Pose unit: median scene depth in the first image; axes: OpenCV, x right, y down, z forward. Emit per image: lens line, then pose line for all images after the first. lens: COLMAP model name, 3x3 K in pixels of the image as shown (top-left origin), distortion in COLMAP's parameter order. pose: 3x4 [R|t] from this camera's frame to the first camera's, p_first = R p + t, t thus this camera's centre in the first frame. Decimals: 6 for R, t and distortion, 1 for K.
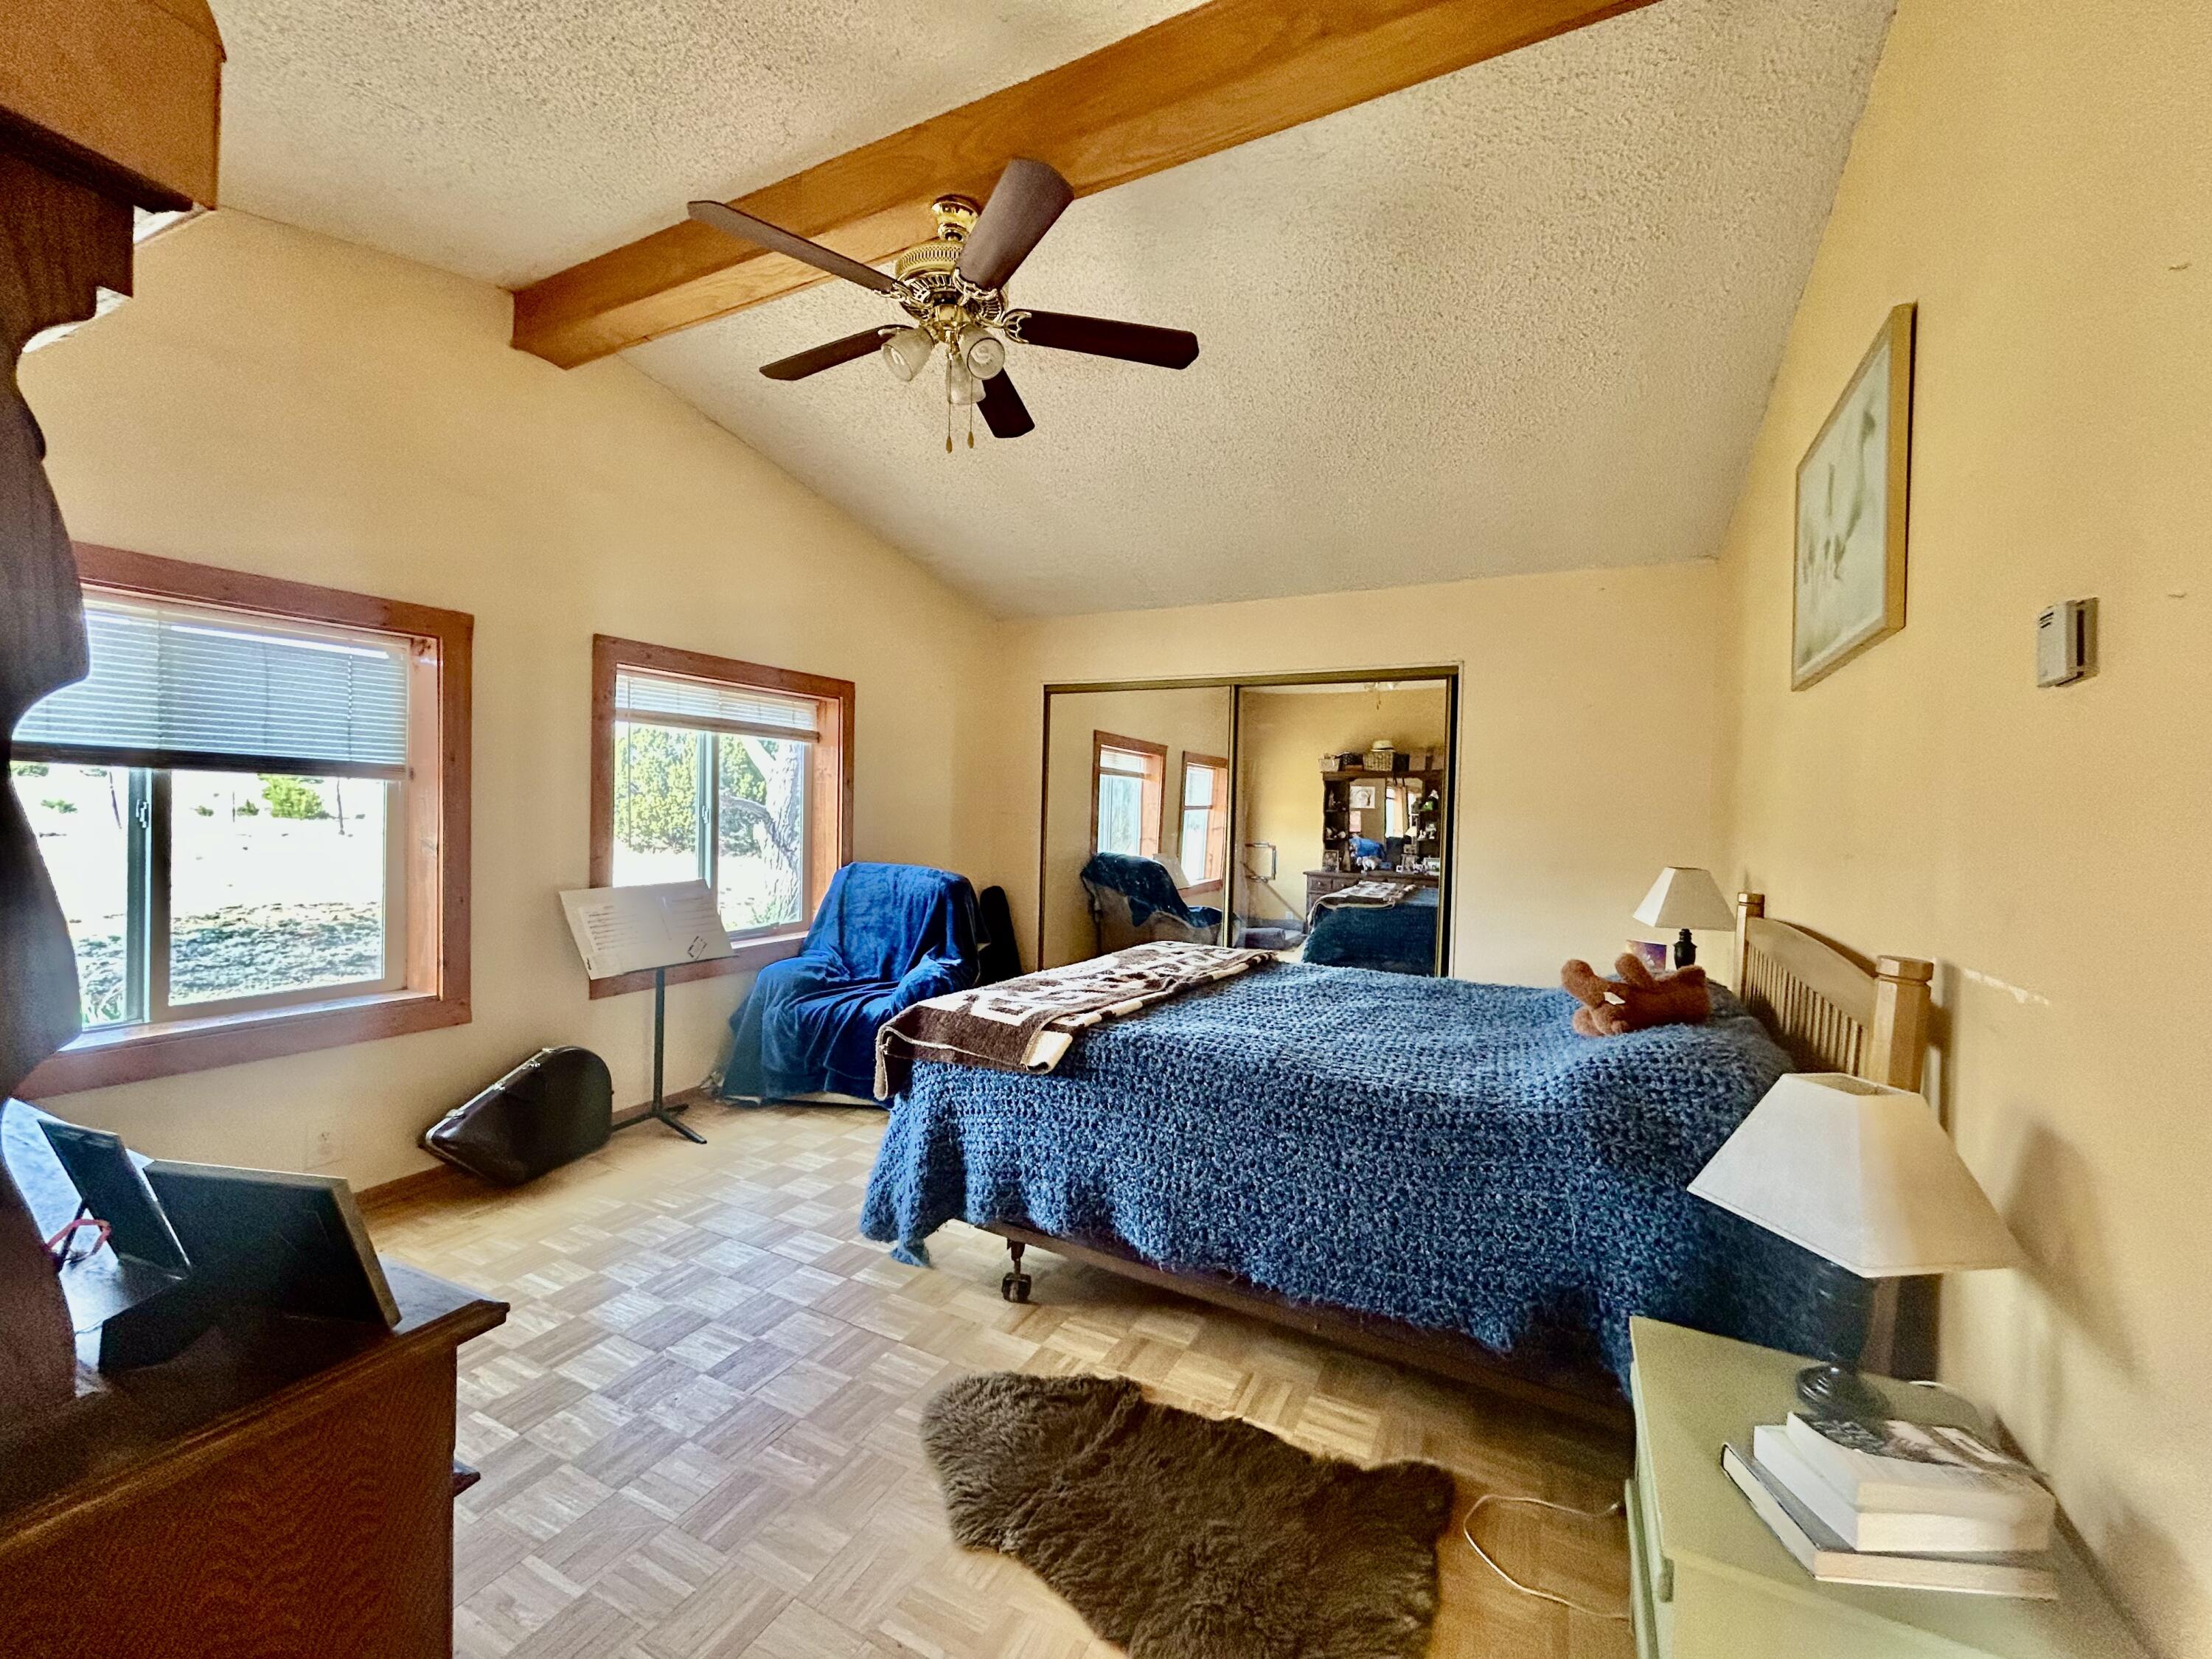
lens RADIAL K [[885.9, 0, 1107.0], [0, 885.9, 818.5], [0, 0, 1]] dist [0.009232, -0.006375]
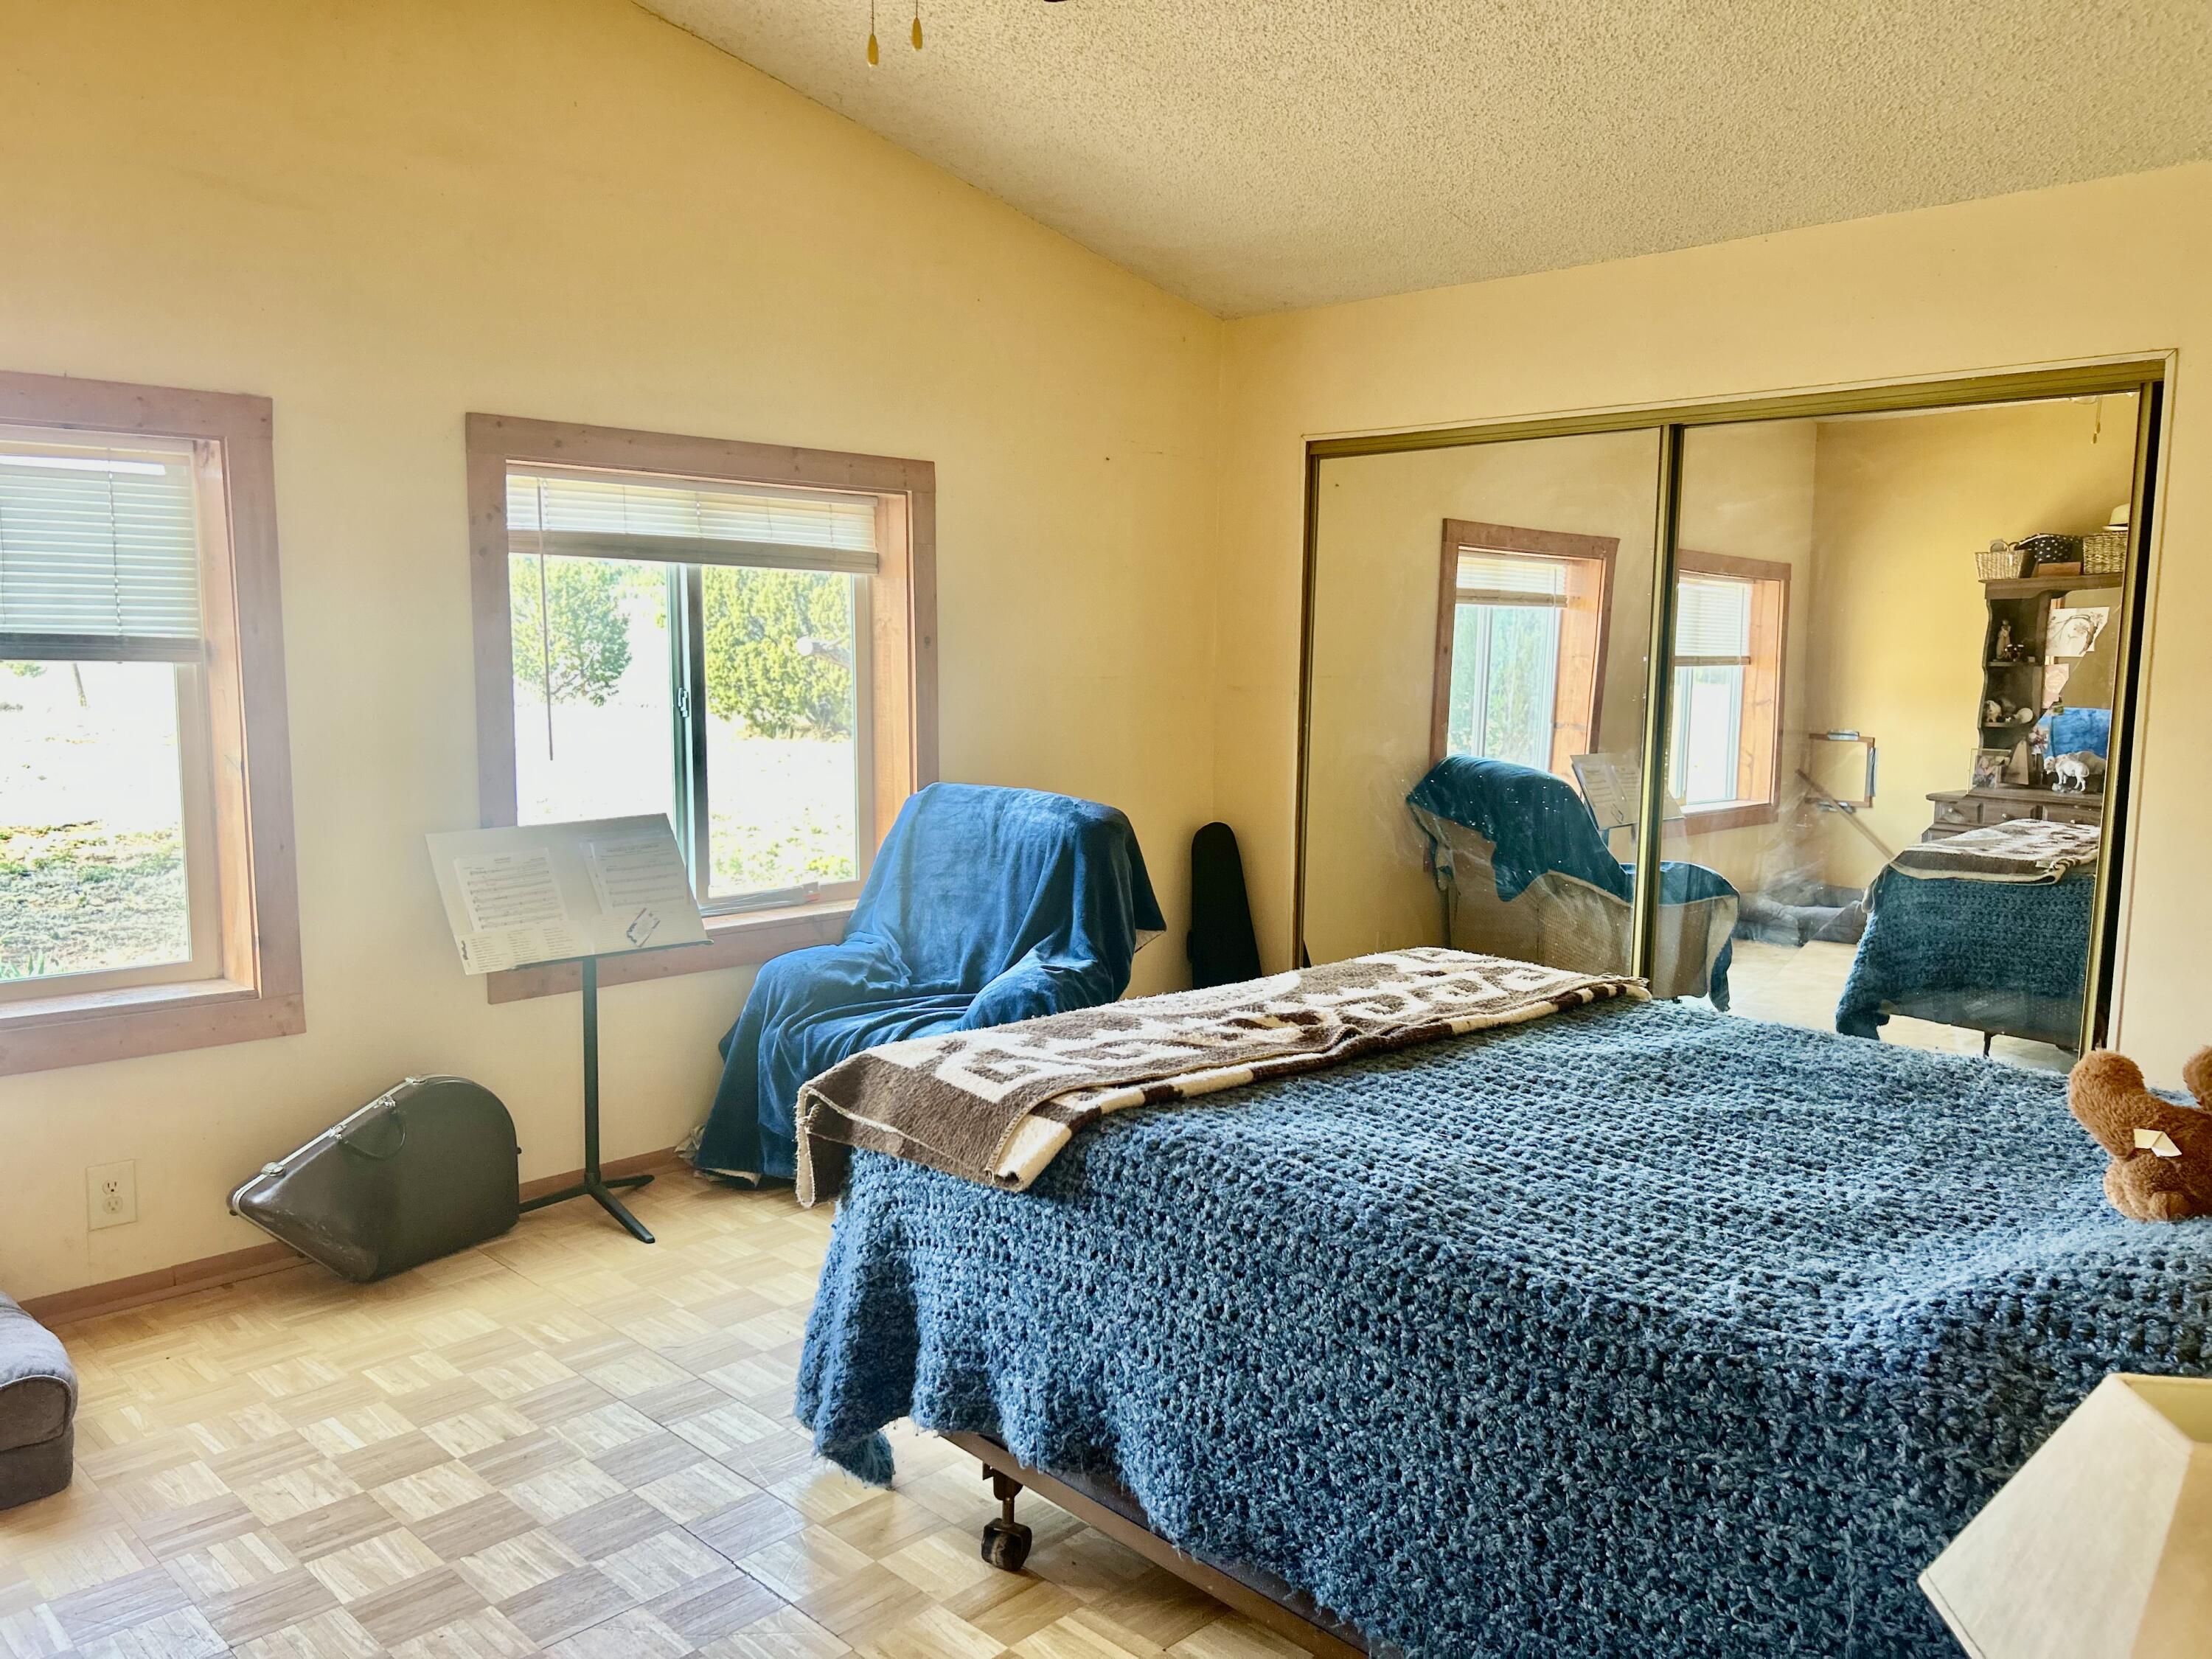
lens RADIAL K [[1654.4, 0, 1106.0], [0, 1654.4, 829.5], [0, 0, 1]] dist [0.074867, -0.091542]
pose [[0.953504, 0.020421, -0.300687, 0.281201], [0.008818, 0.995384, 0.095564, -0.042628], [0.301251, -0.093772, 0.948923, 0.024575]]
